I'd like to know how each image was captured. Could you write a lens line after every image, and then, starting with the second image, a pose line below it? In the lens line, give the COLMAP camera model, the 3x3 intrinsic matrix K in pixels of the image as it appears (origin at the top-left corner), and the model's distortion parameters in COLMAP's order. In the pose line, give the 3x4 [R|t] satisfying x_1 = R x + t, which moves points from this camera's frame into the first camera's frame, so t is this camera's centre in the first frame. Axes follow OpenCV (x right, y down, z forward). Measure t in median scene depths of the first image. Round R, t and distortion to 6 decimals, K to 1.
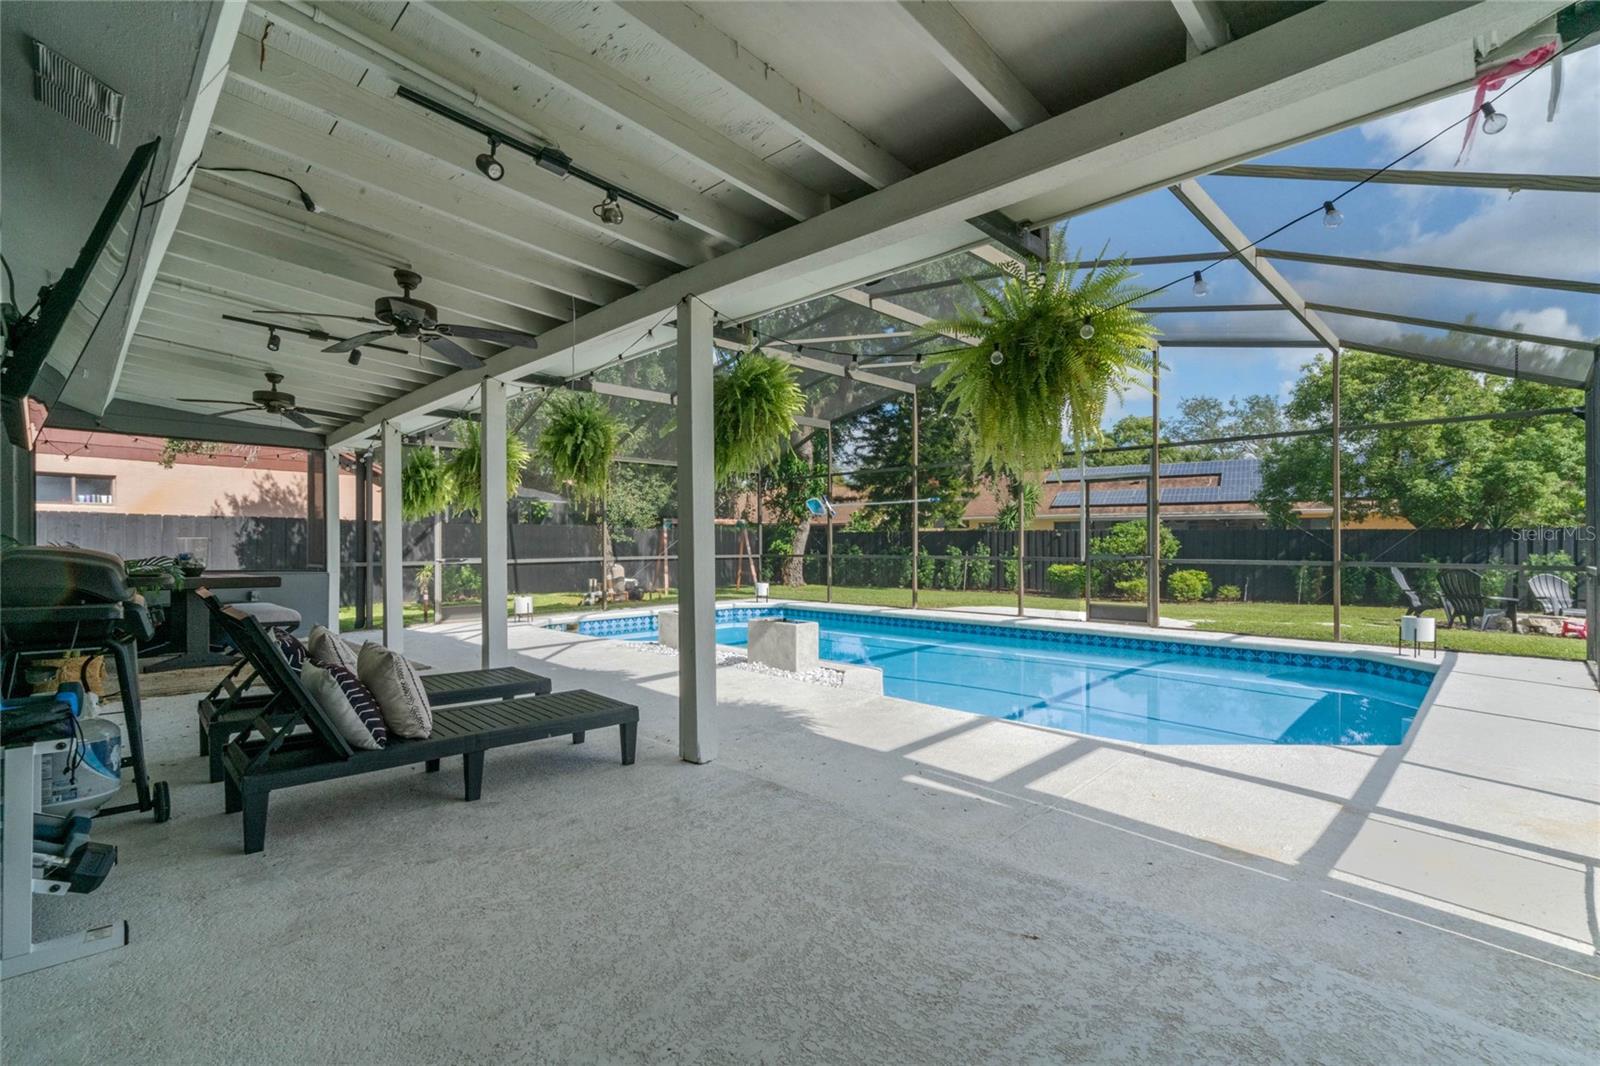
lens RADIAL K [[725.4, 0, 794.5], [0, 725.4, 536.7], [0, 0, 1]] dist [-0.003869, 0.000108]
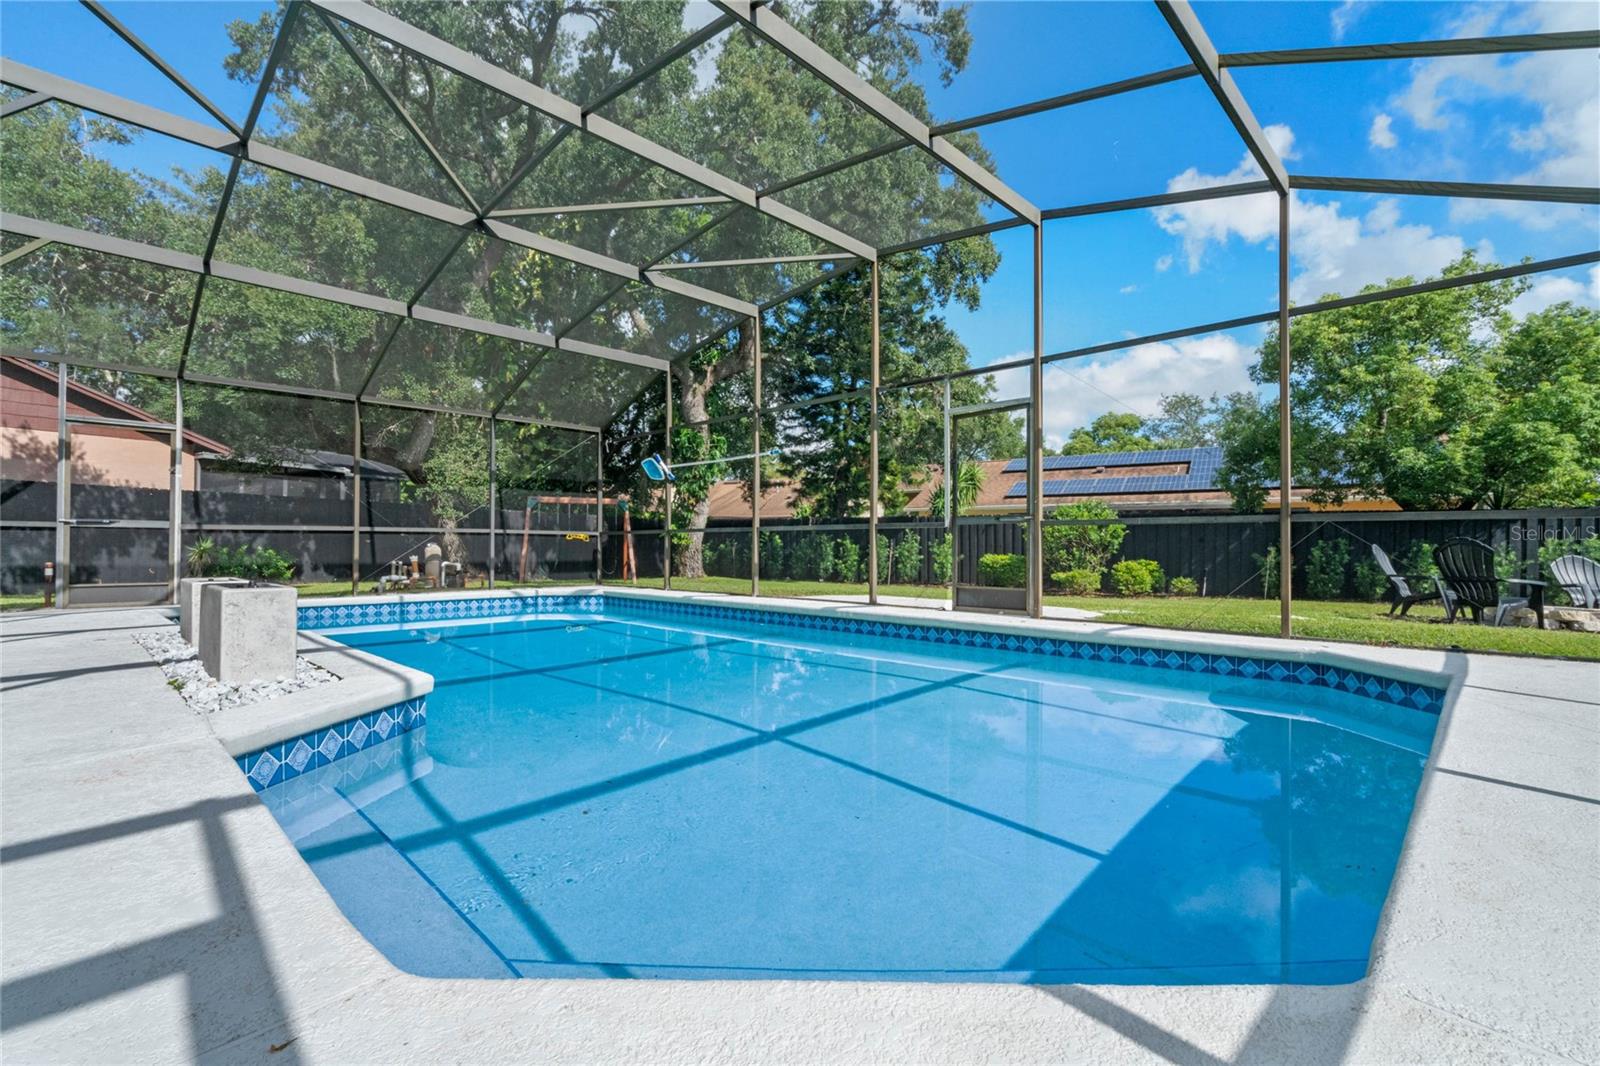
lens RADIAL K [[725.4, 0, 794.5], [0, 725.4, 536.7], [0, 0, 1]] dist [-0.003869, 0.000108]
pose [[0.999903, 0.007178, 0.011927, 0.162604], [-0.007106, 0.999956, -0.006046, 0.033623], [-0.011970, 0.005961, 0.999911, 0.192555]]
